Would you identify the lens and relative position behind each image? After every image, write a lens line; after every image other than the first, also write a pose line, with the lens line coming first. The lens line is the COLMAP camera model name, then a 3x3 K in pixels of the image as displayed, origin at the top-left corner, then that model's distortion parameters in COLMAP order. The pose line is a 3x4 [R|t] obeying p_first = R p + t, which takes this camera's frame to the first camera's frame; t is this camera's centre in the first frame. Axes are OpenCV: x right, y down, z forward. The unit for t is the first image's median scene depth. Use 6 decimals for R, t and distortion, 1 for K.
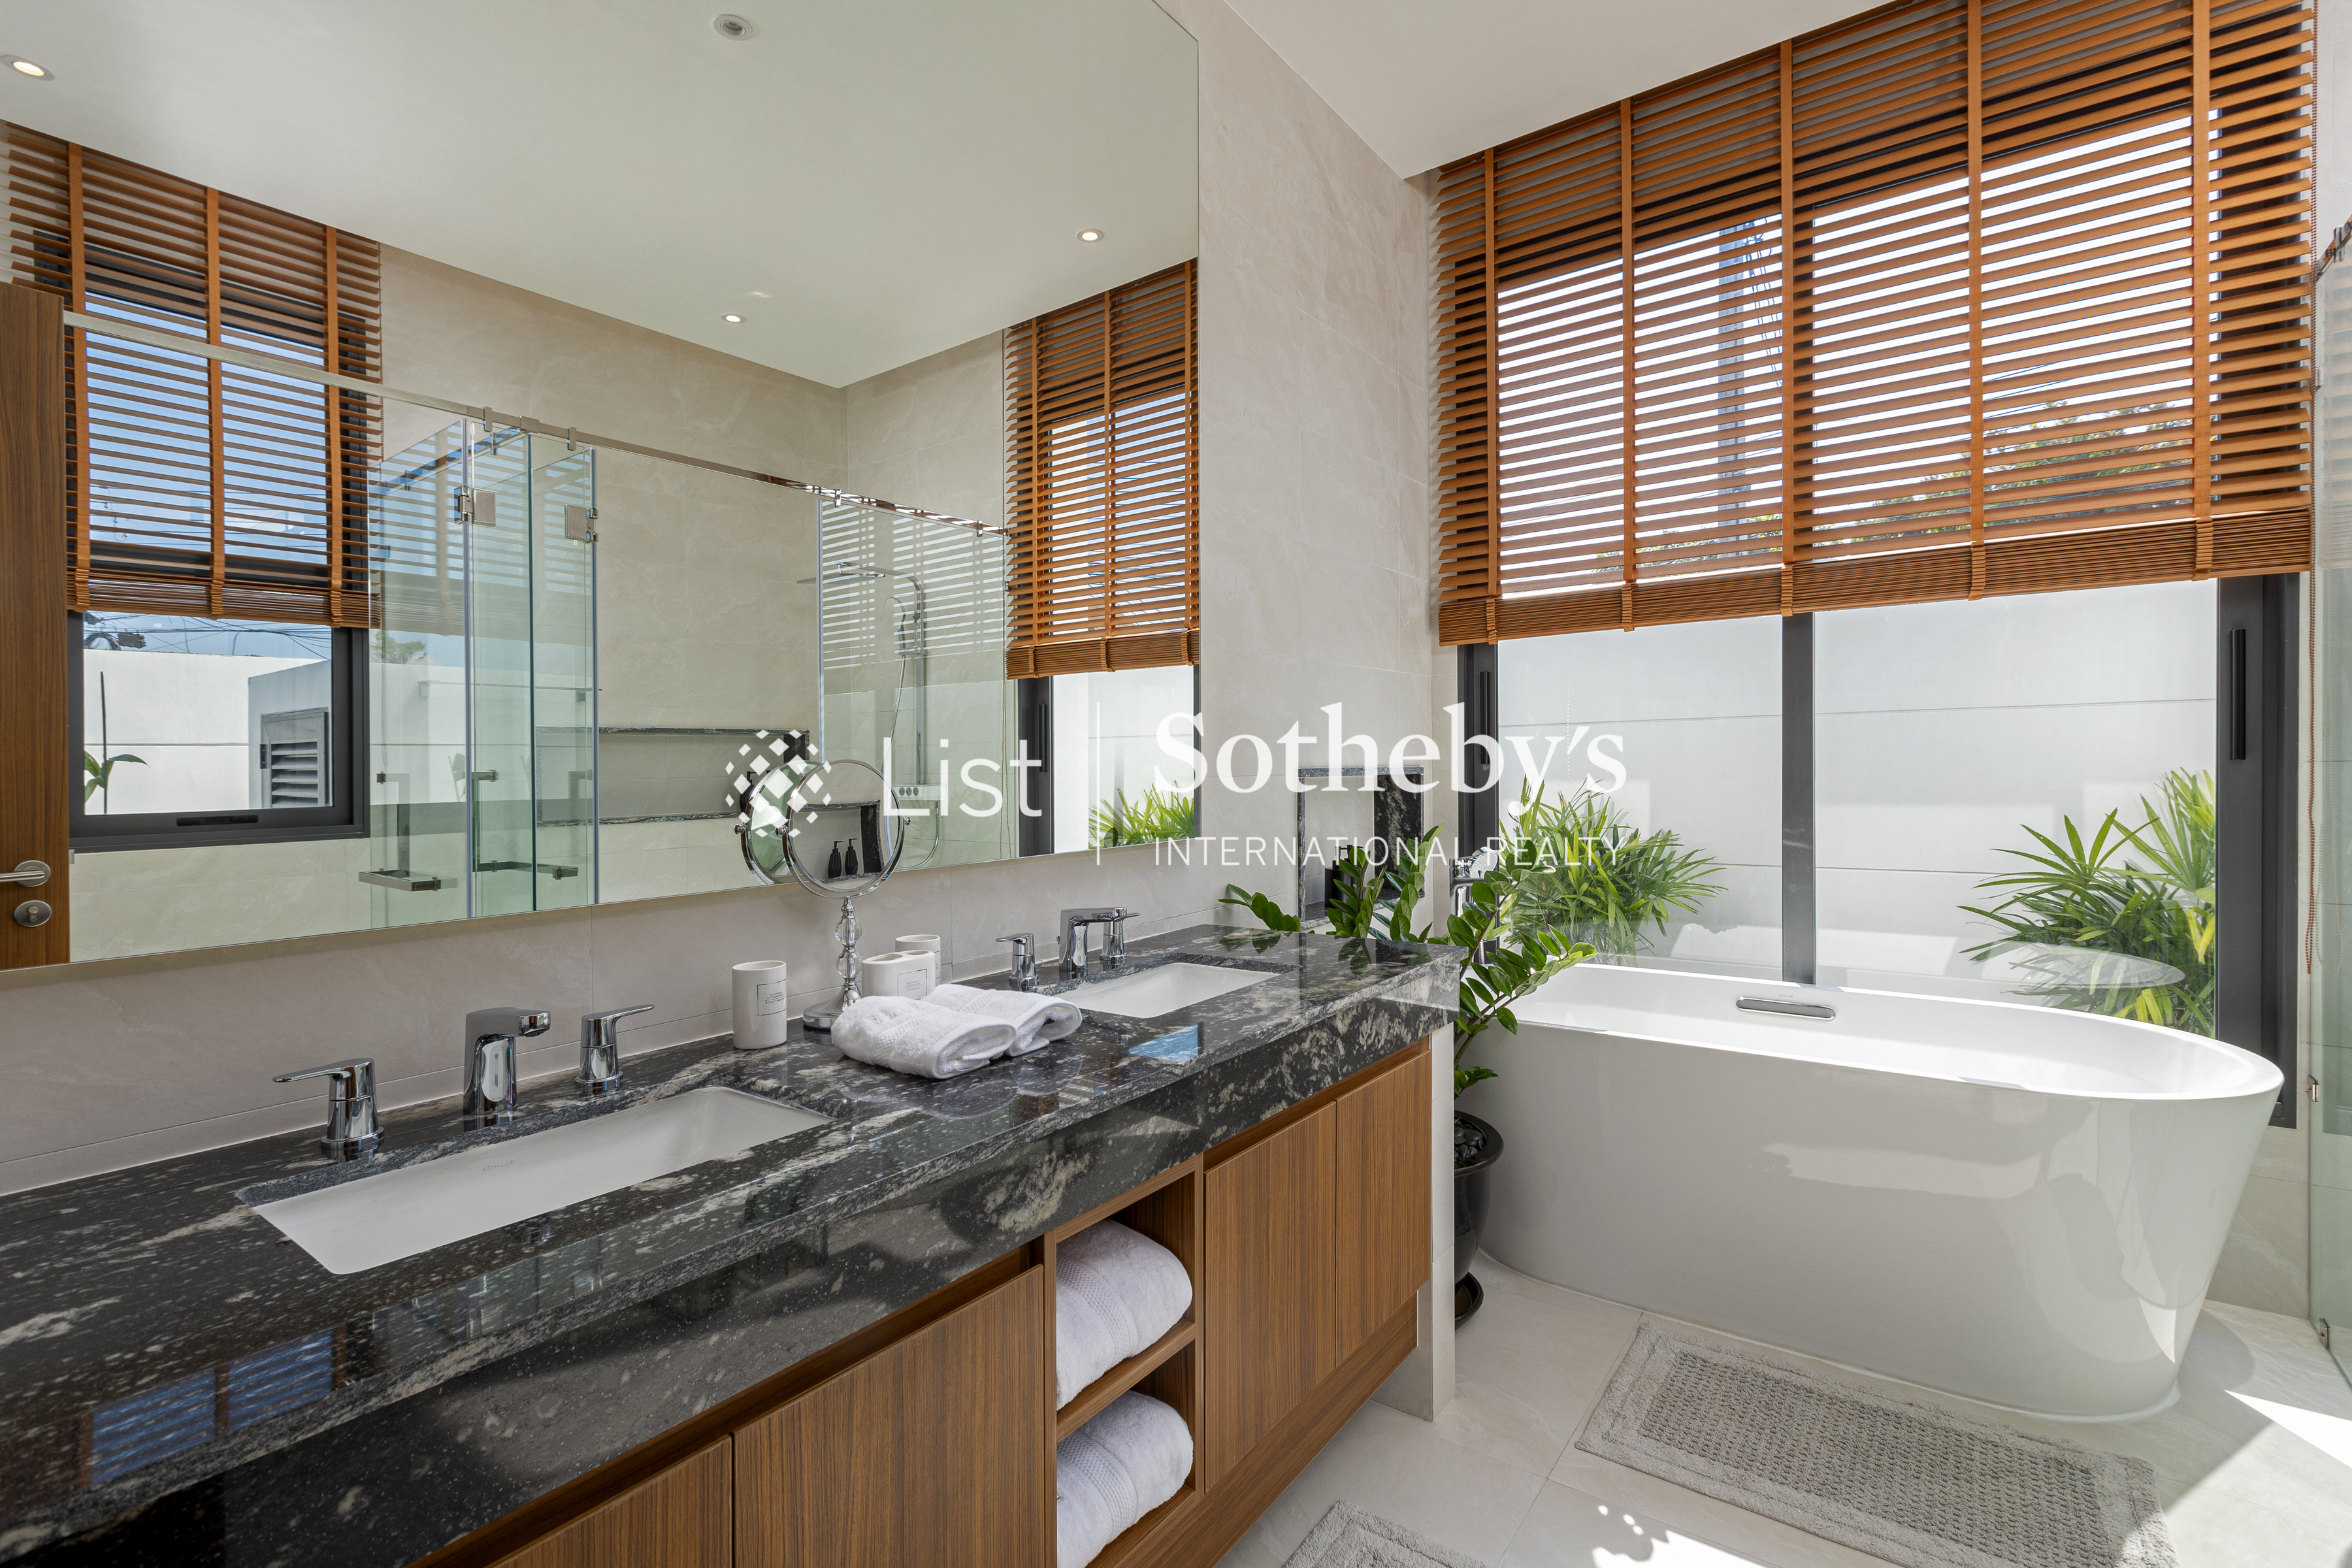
lens RADIAL K [[1069.7, 0, 1179.3], [0, 1069.7, 796.9], [0, 0, 1]] dist [0.001937, -0.001266]
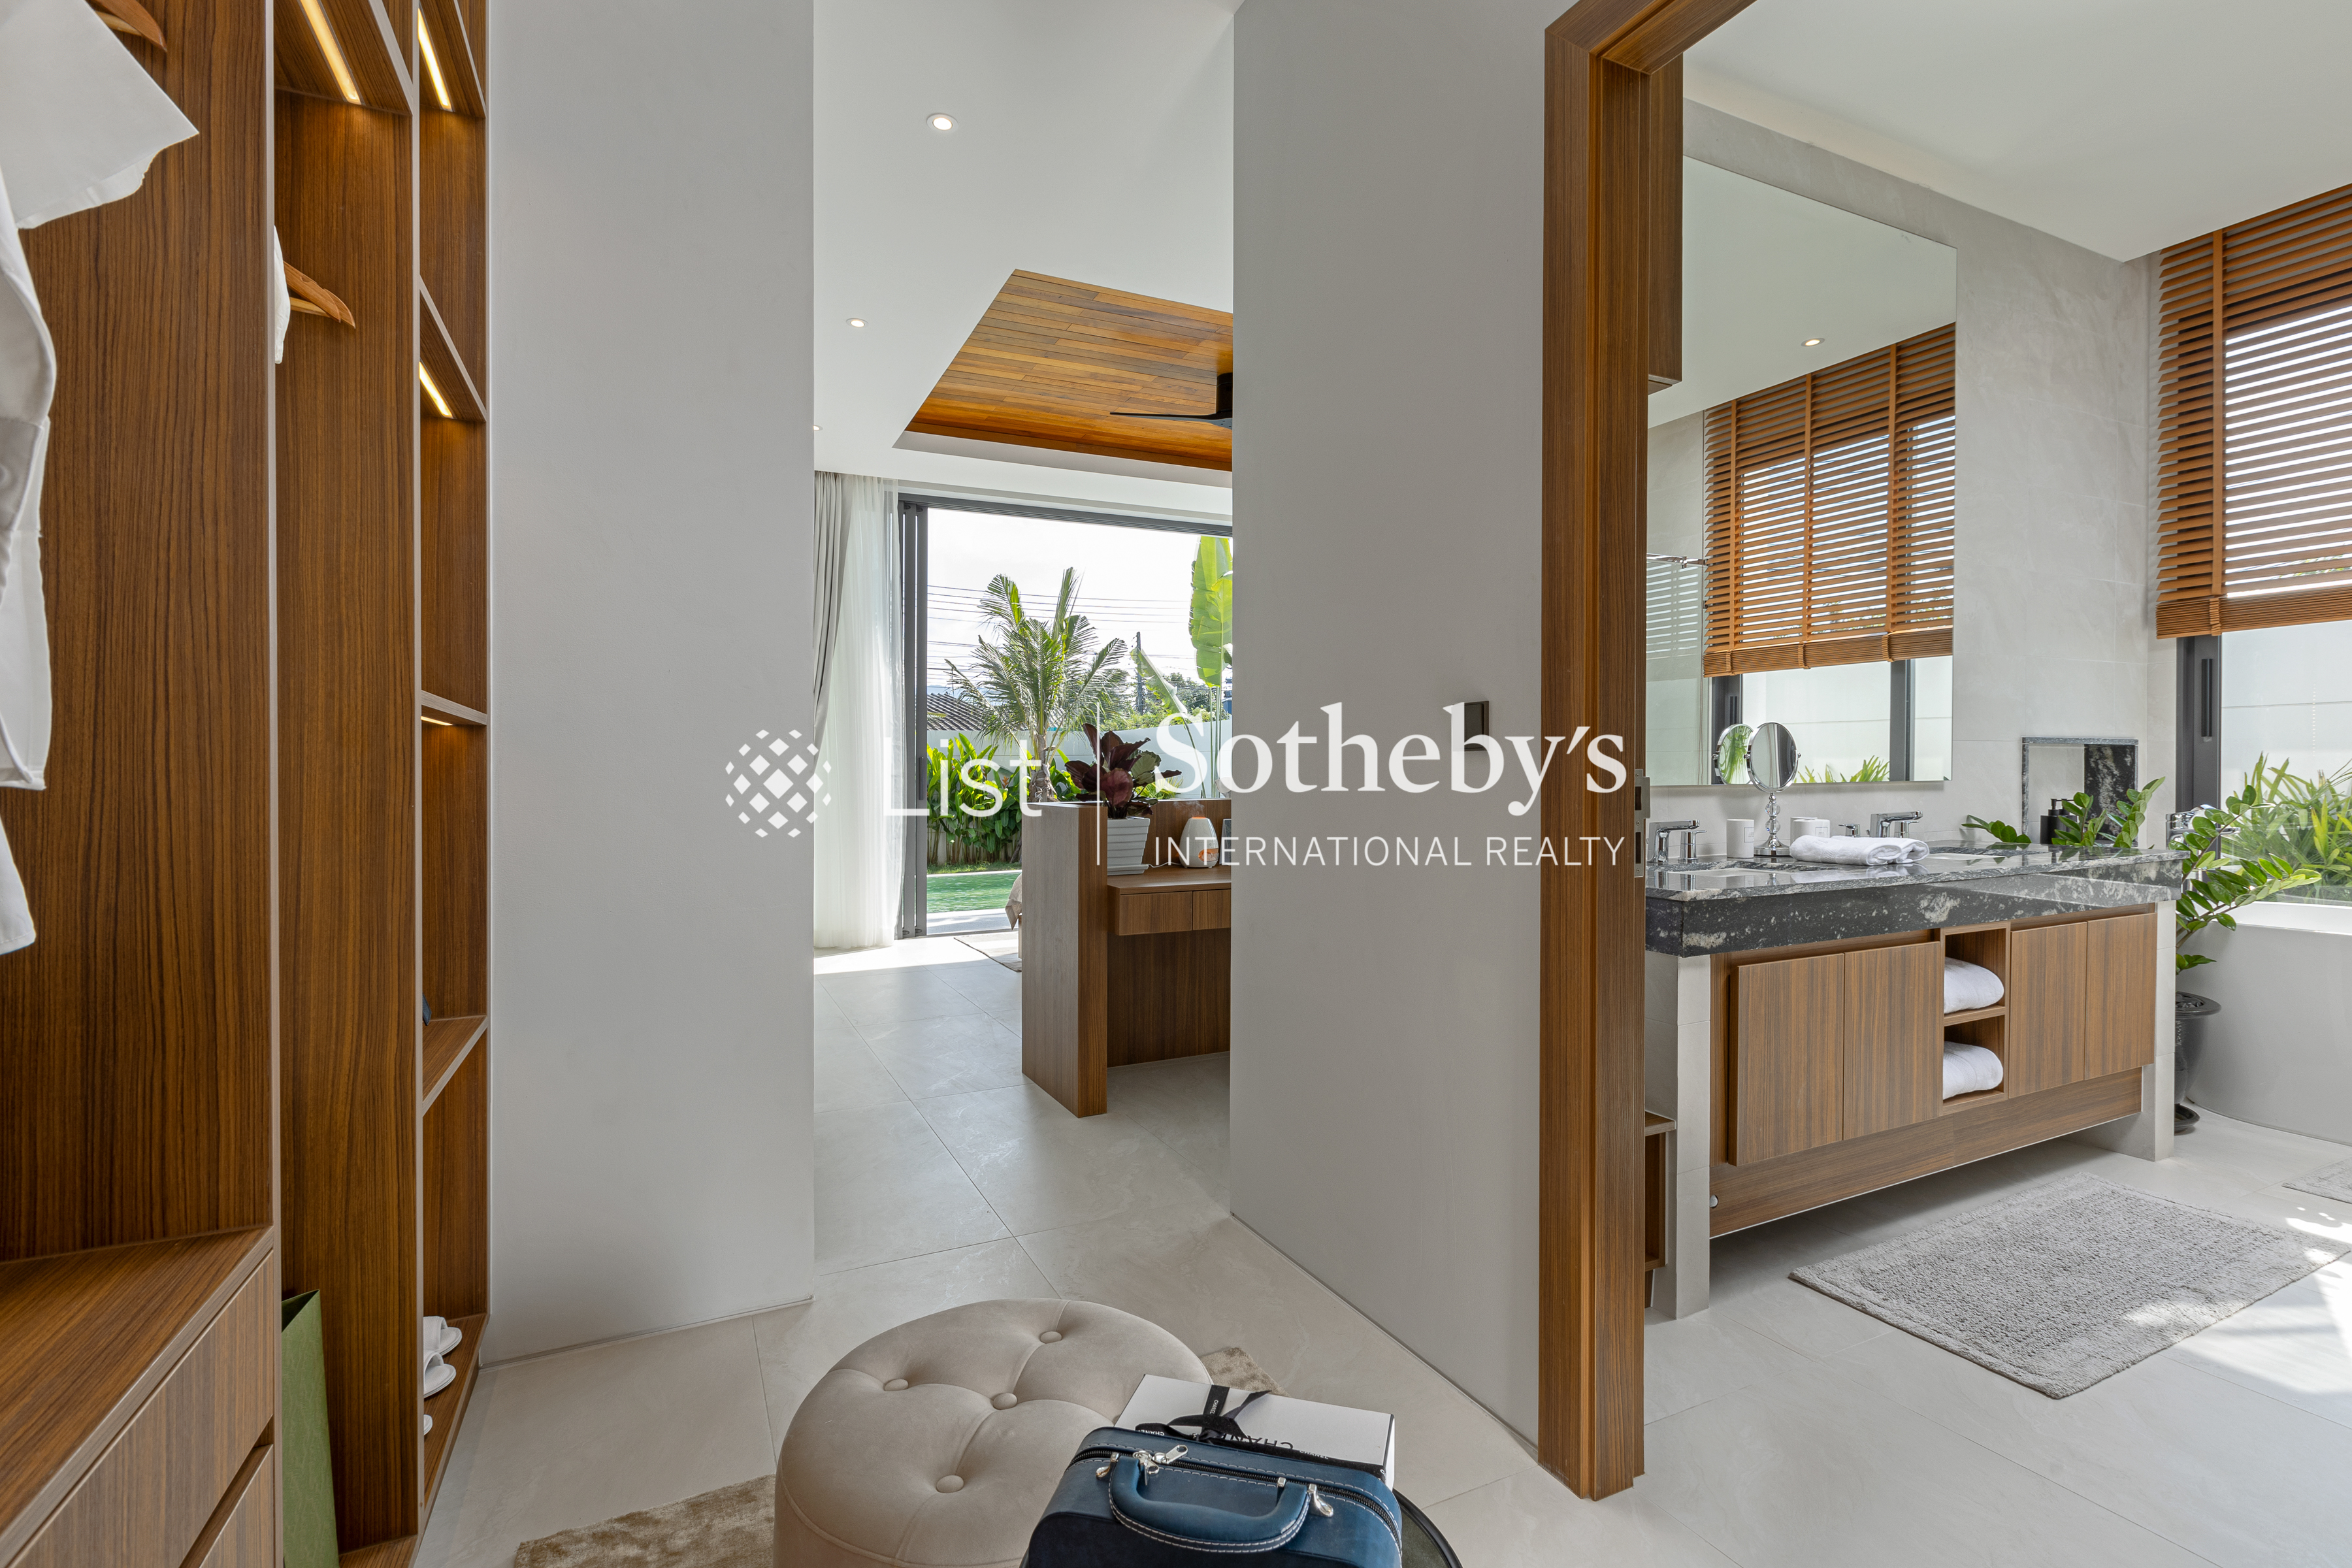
lens RADIAL K [[1069.7, 0, 1172.3], [0, 1069.7, 785.4], [0, 0, 1]] dist [0.001937, -0.001266]
pose [[0.883609, 0.015174, -0.467979, -0.187249], [-0.020511, 0.999770, -0.006311, 0.059860], [0.467776, 0.015175, 0.883717, -0.641371]]
